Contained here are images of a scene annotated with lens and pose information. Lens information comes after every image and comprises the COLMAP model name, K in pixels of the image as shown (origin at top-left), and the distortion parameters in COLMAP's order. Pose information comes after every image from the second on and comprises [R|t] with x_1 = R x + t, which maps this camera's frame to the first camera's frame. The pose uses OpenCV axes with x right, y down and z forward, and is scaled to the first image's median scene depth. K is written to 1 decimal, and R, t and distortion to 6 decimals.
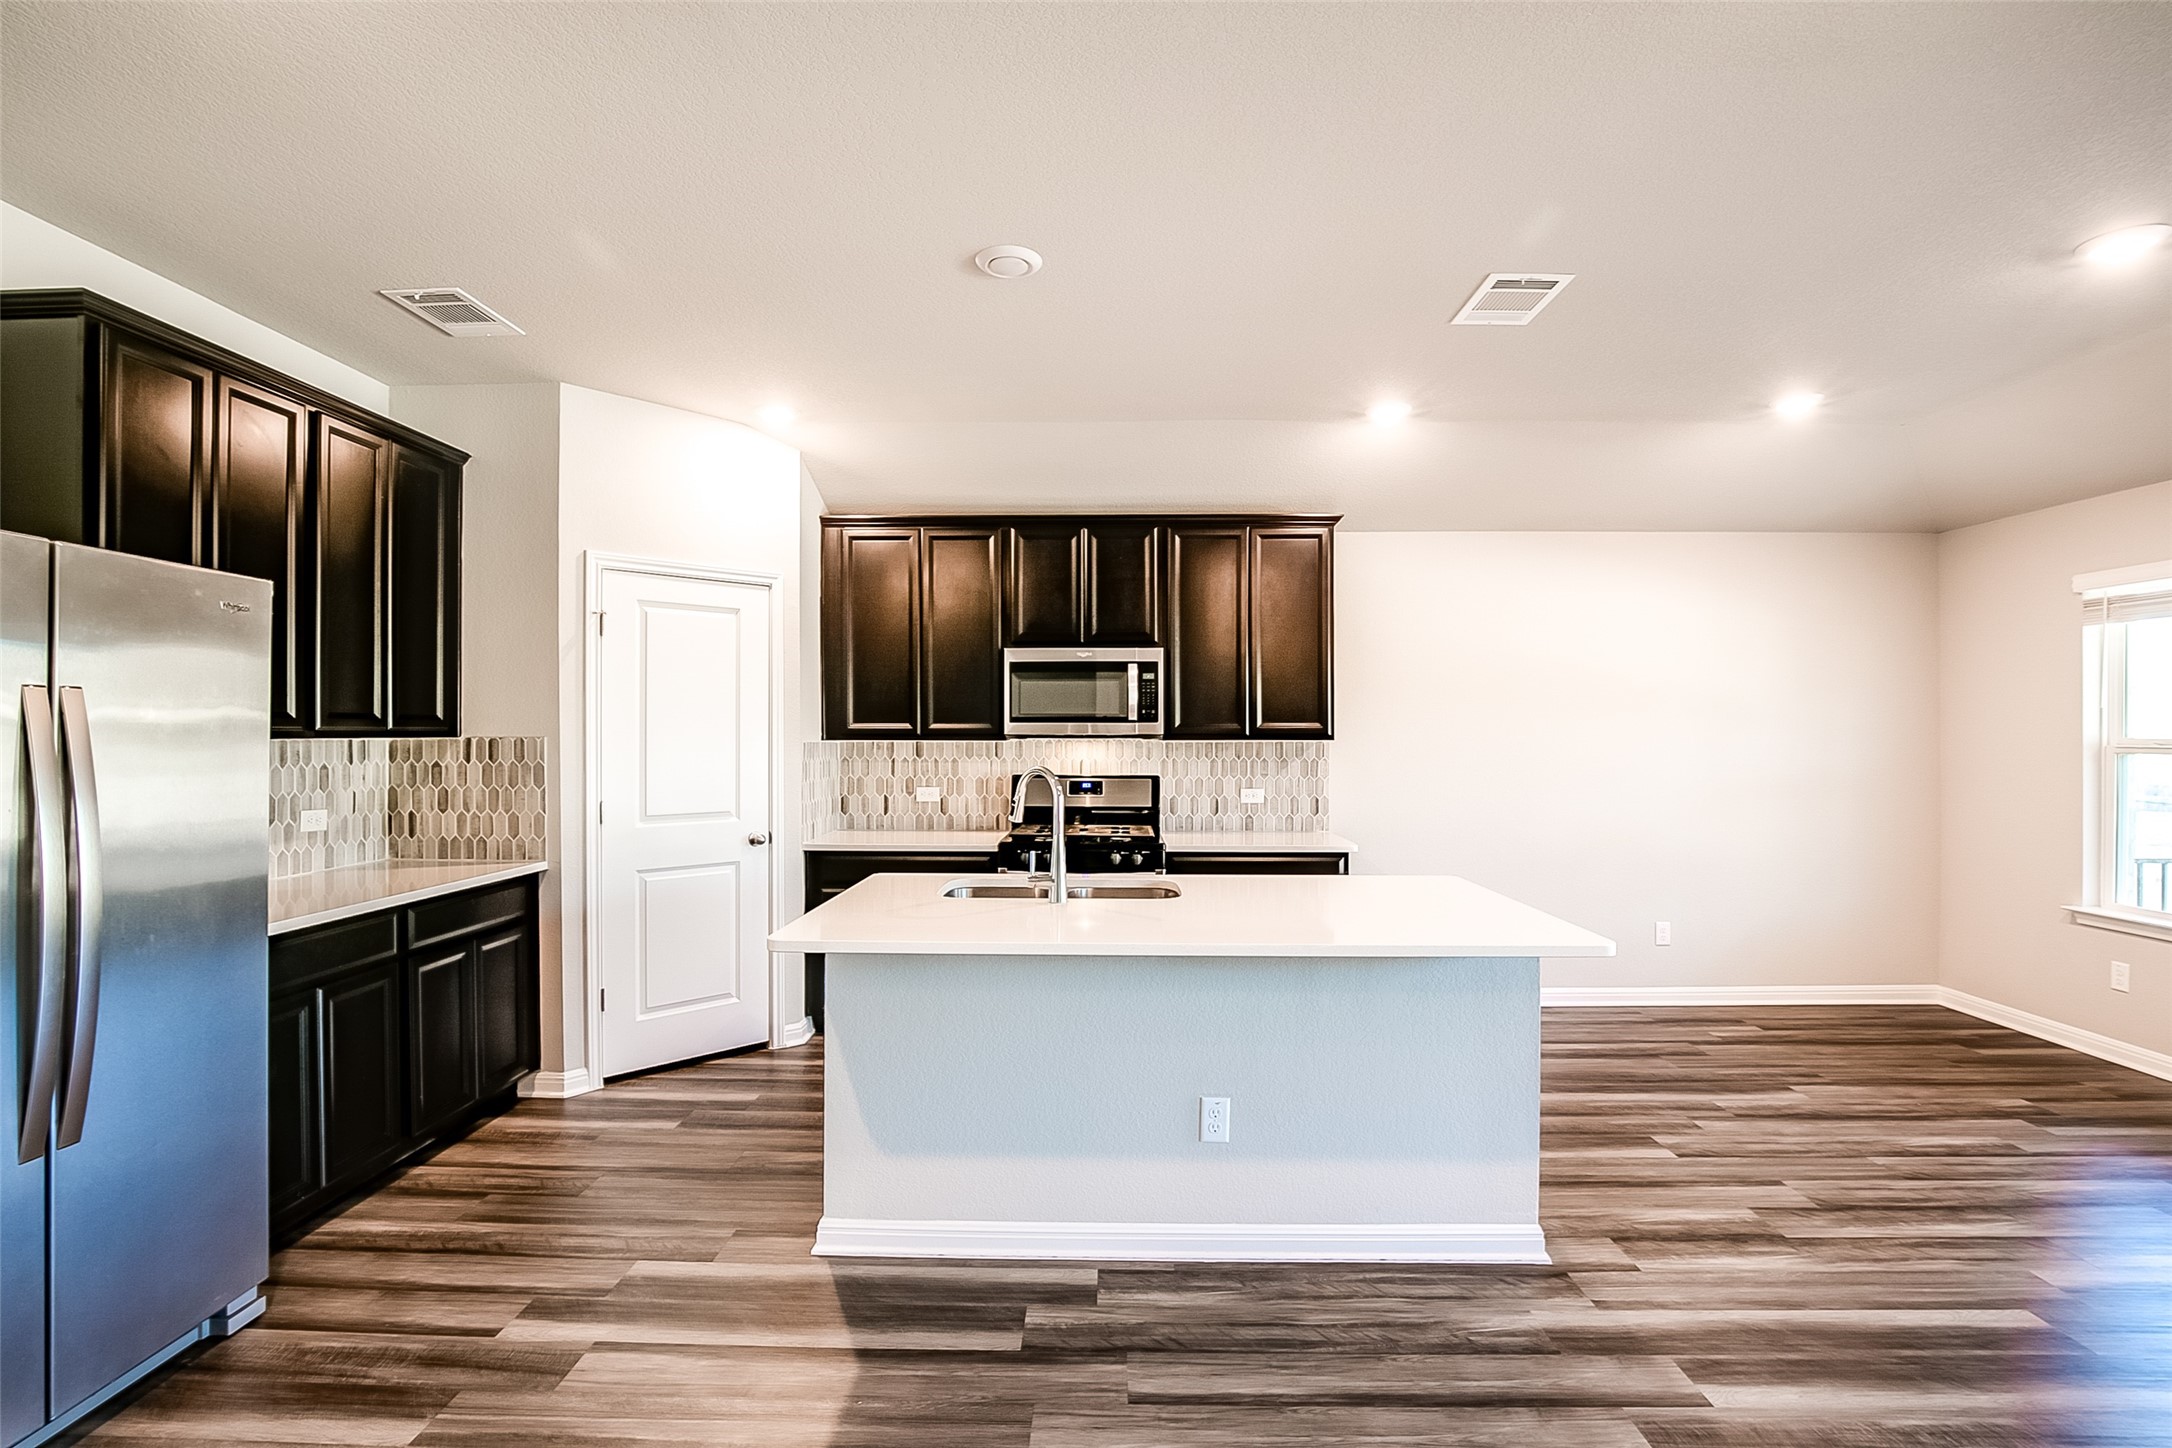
lens RADIAL K [[998.5, 0, 1095.5], [0, 998.5, 728.0], [0, 0, 1]] dist [-0.036327, 0.007615]
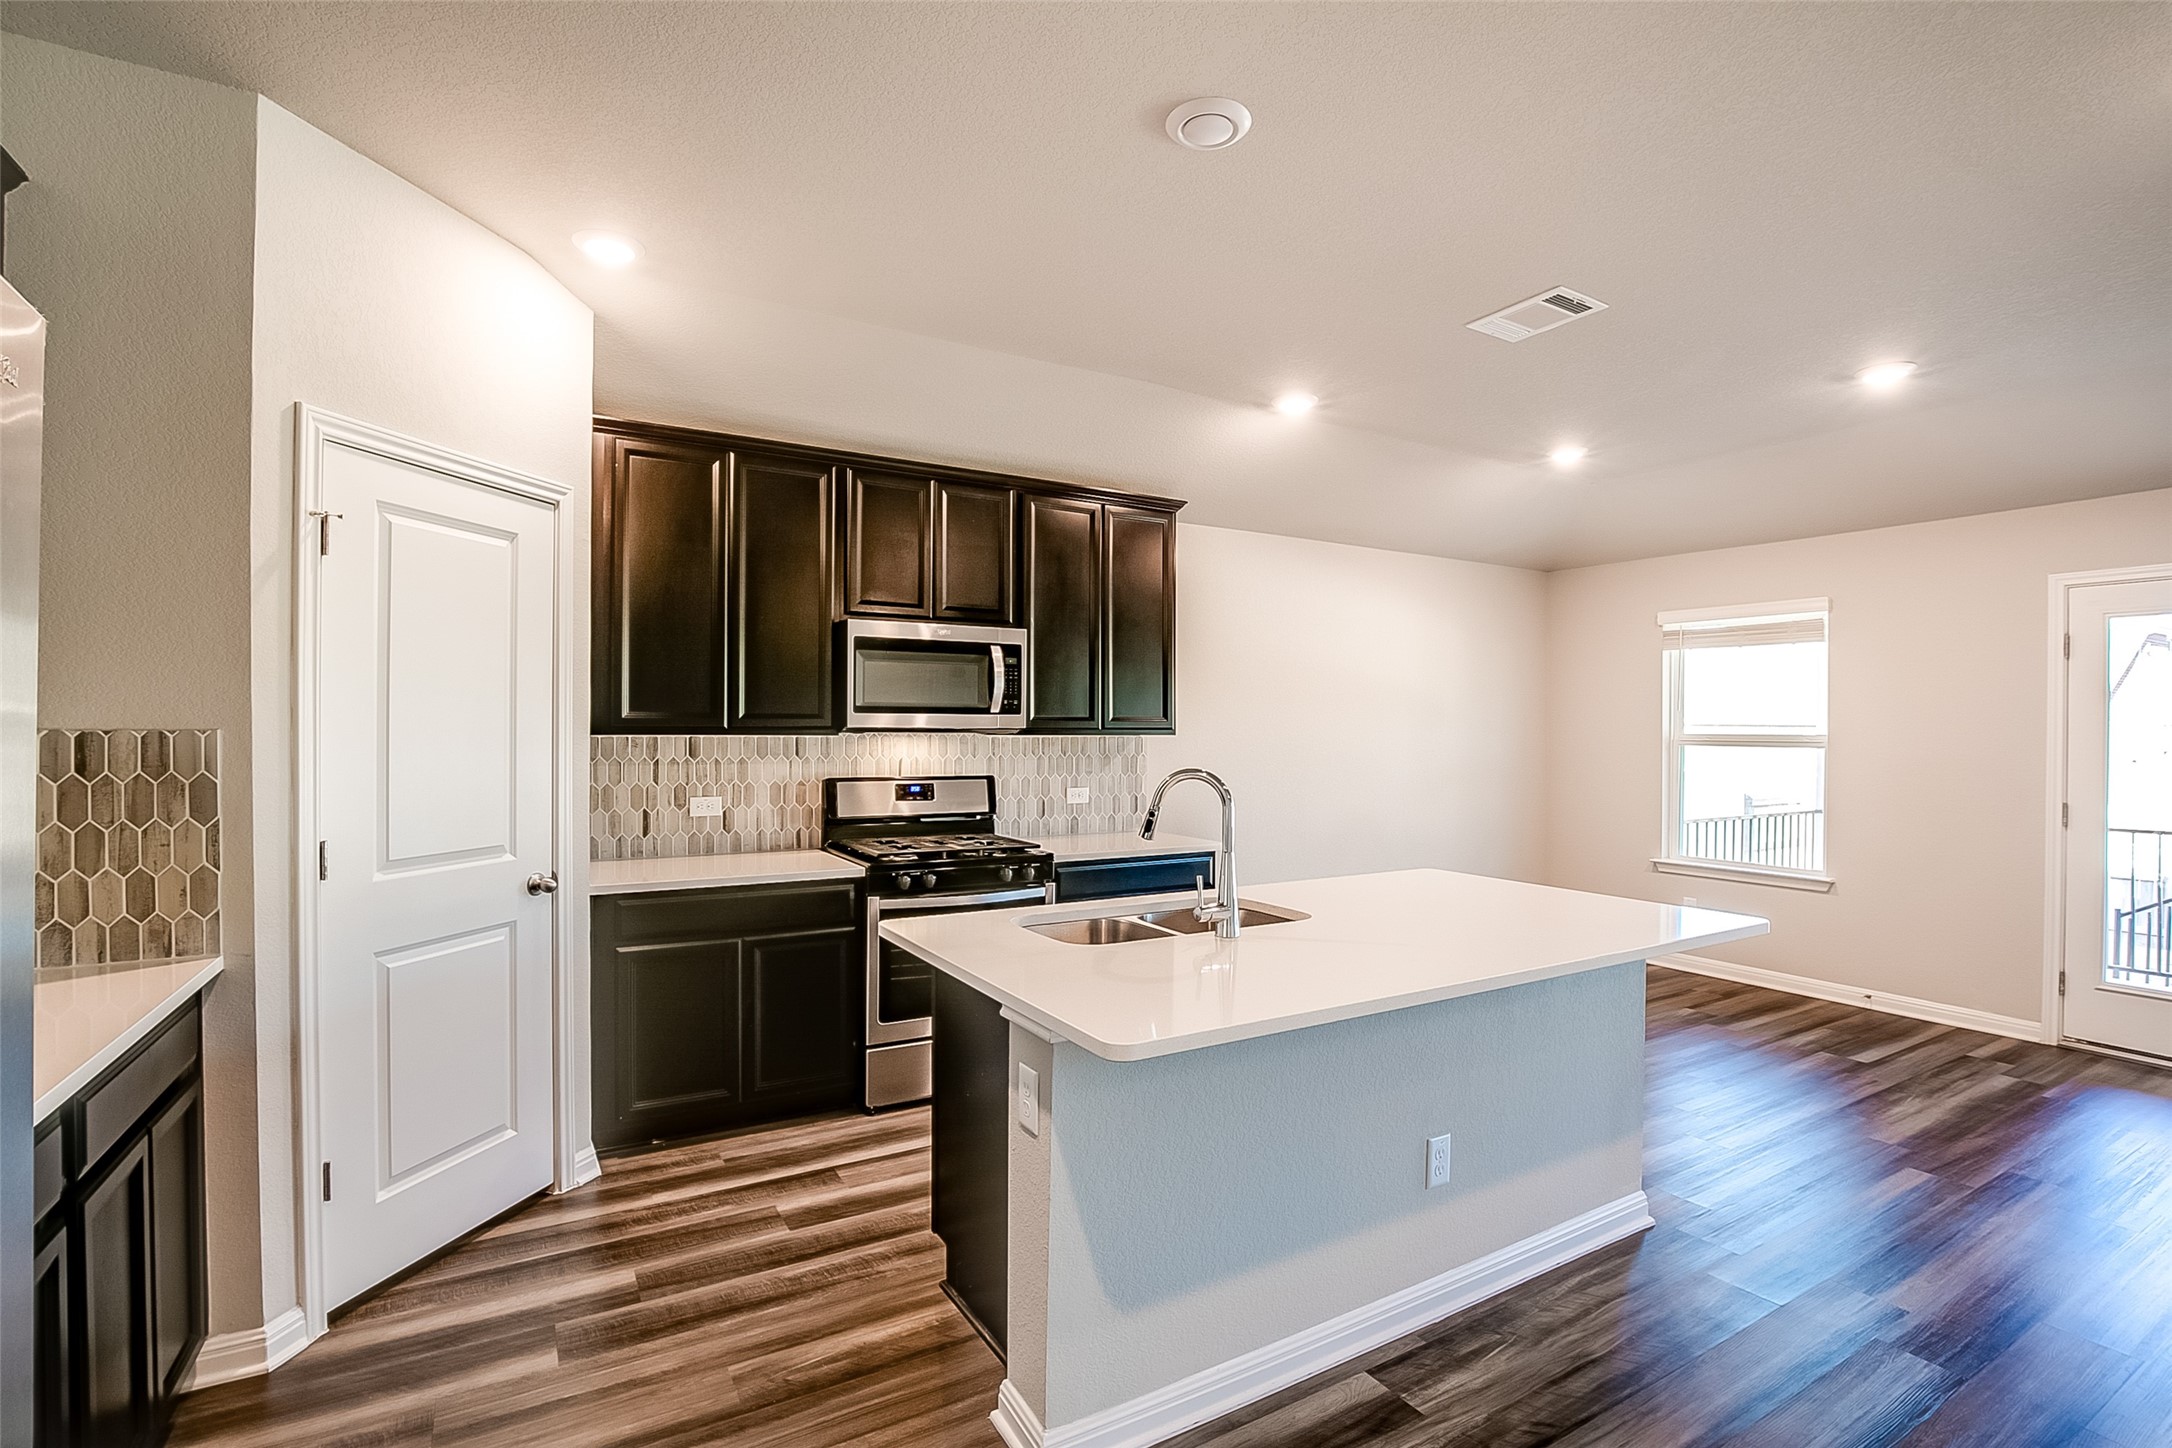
lens RADIAL K [[998.5, 0, 1097.5], [0, 998.5, 726.3], [0, 0, 1]] dist [-0.036327, 0.007615]
pose [[0.850948, 0.005011, 0.525227, -0.422690], [-0.007870, 0.999964, 0.003211, 0.001509], [-0.525192, -0.006866, 0.850956, 0.279569]]
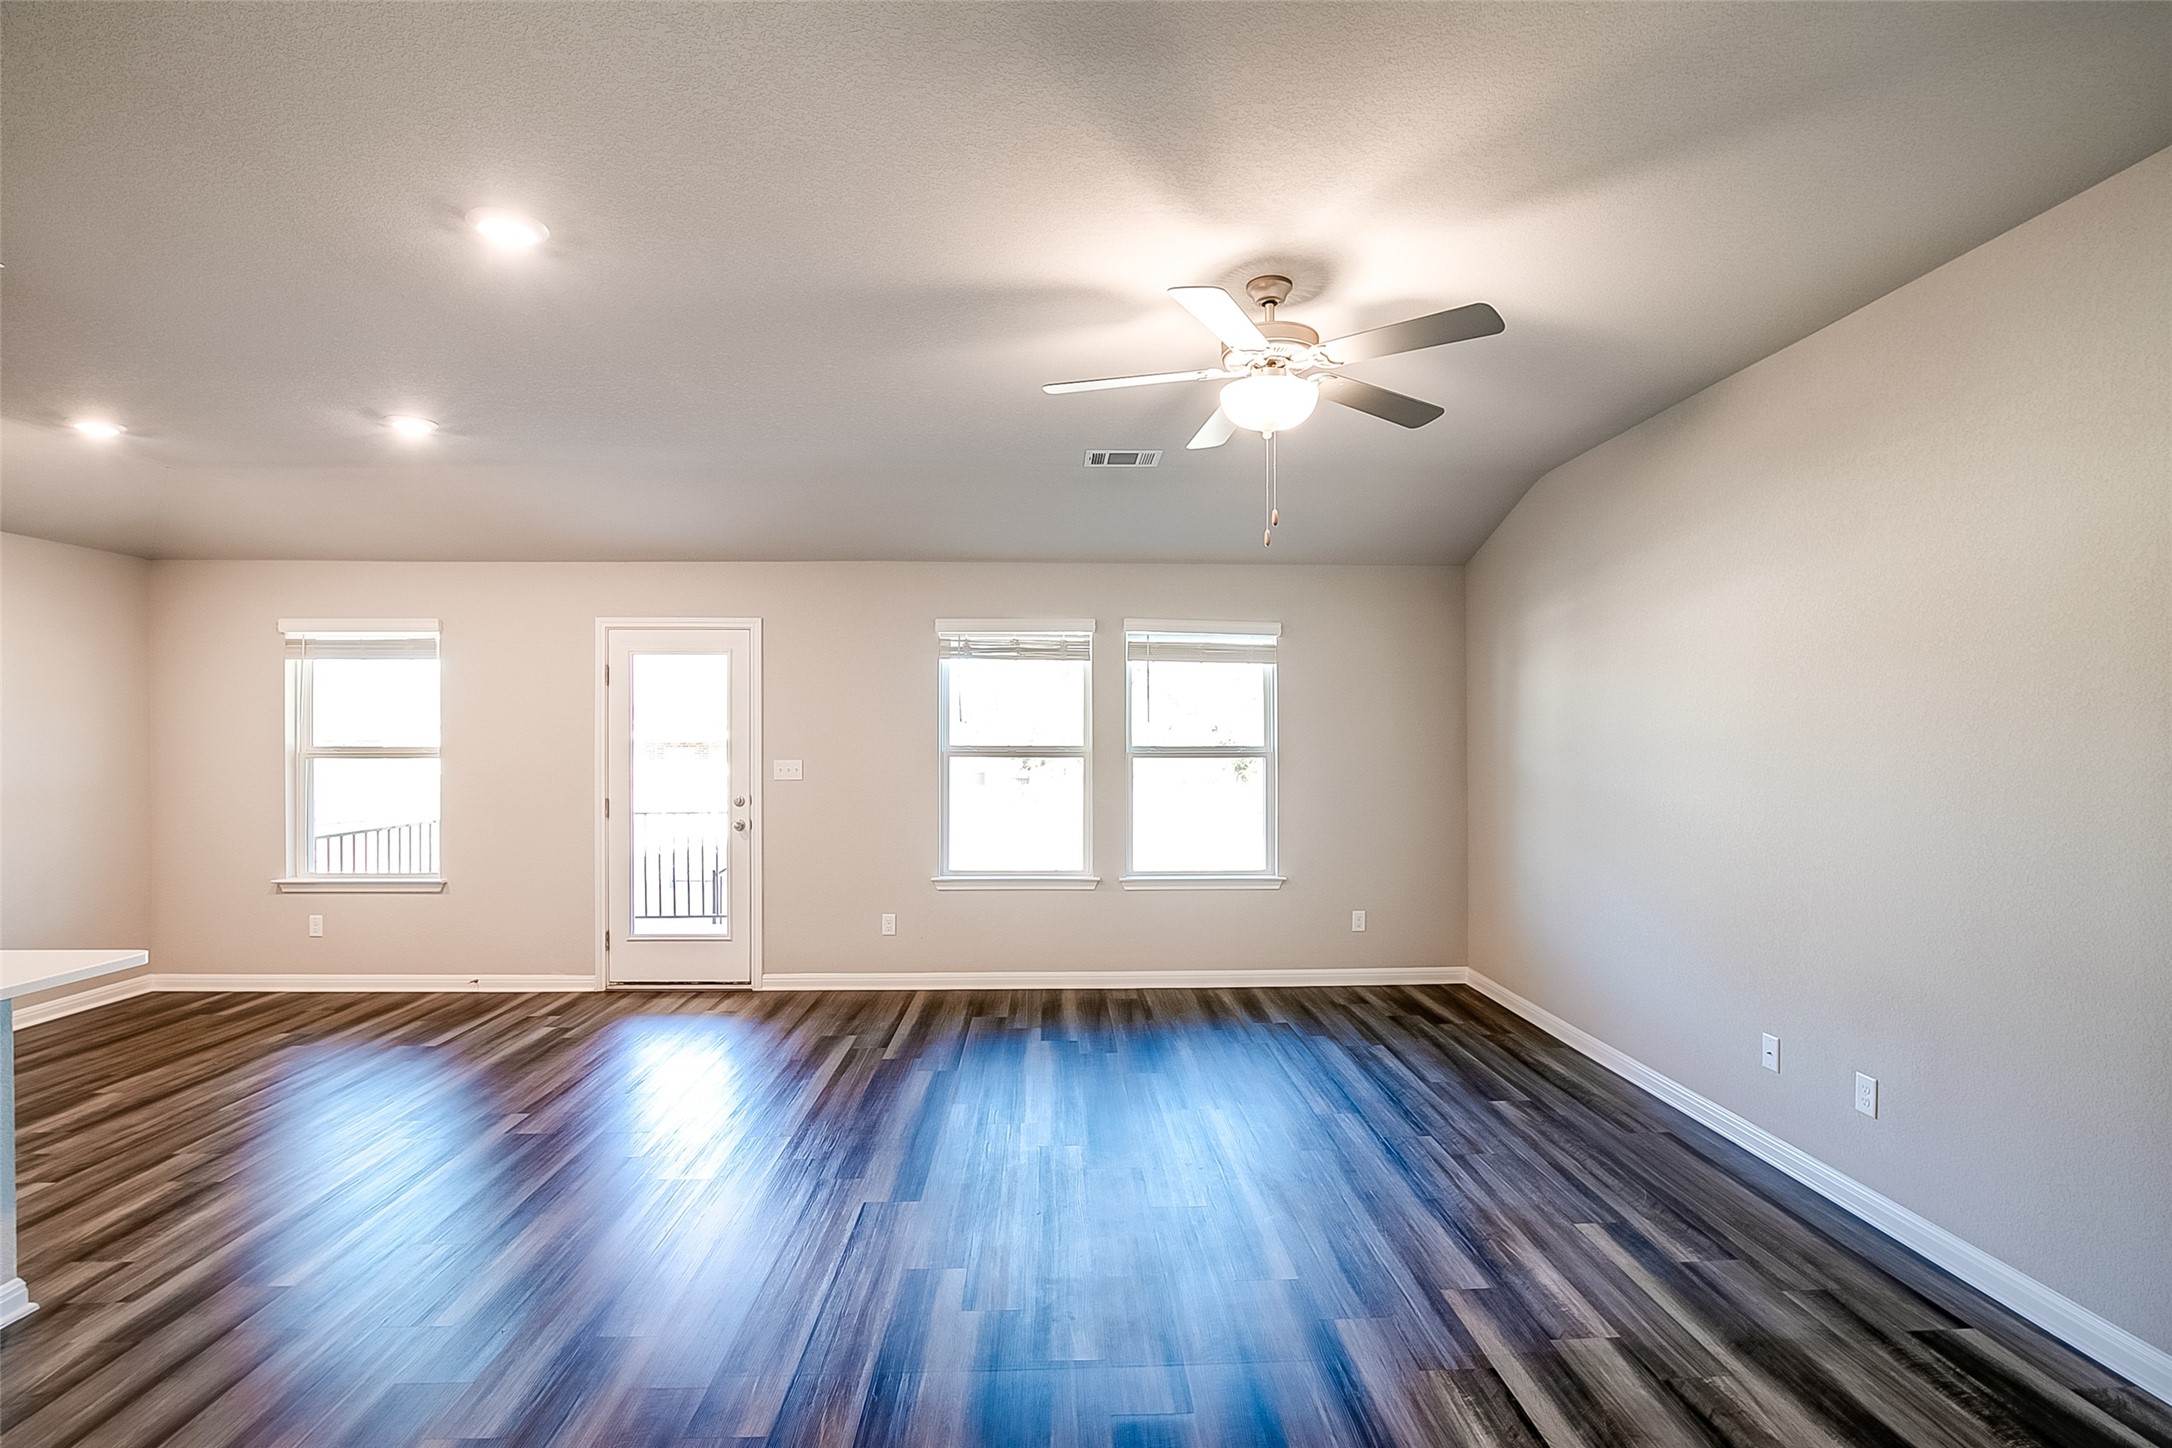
lens RADIAL K [[998.5, 0, 1071.2], [0, 998.5, 723.6], [0, 0, 1]] dist [-0.036327, 0.007615]
pose [[-0.044036, 0.008154, 0.998997, -0.360225], [-0.002902, 0.999961, -0.008290, -0.014786], [-0.999026, -0.003264, -0.044011, 0.023116]]
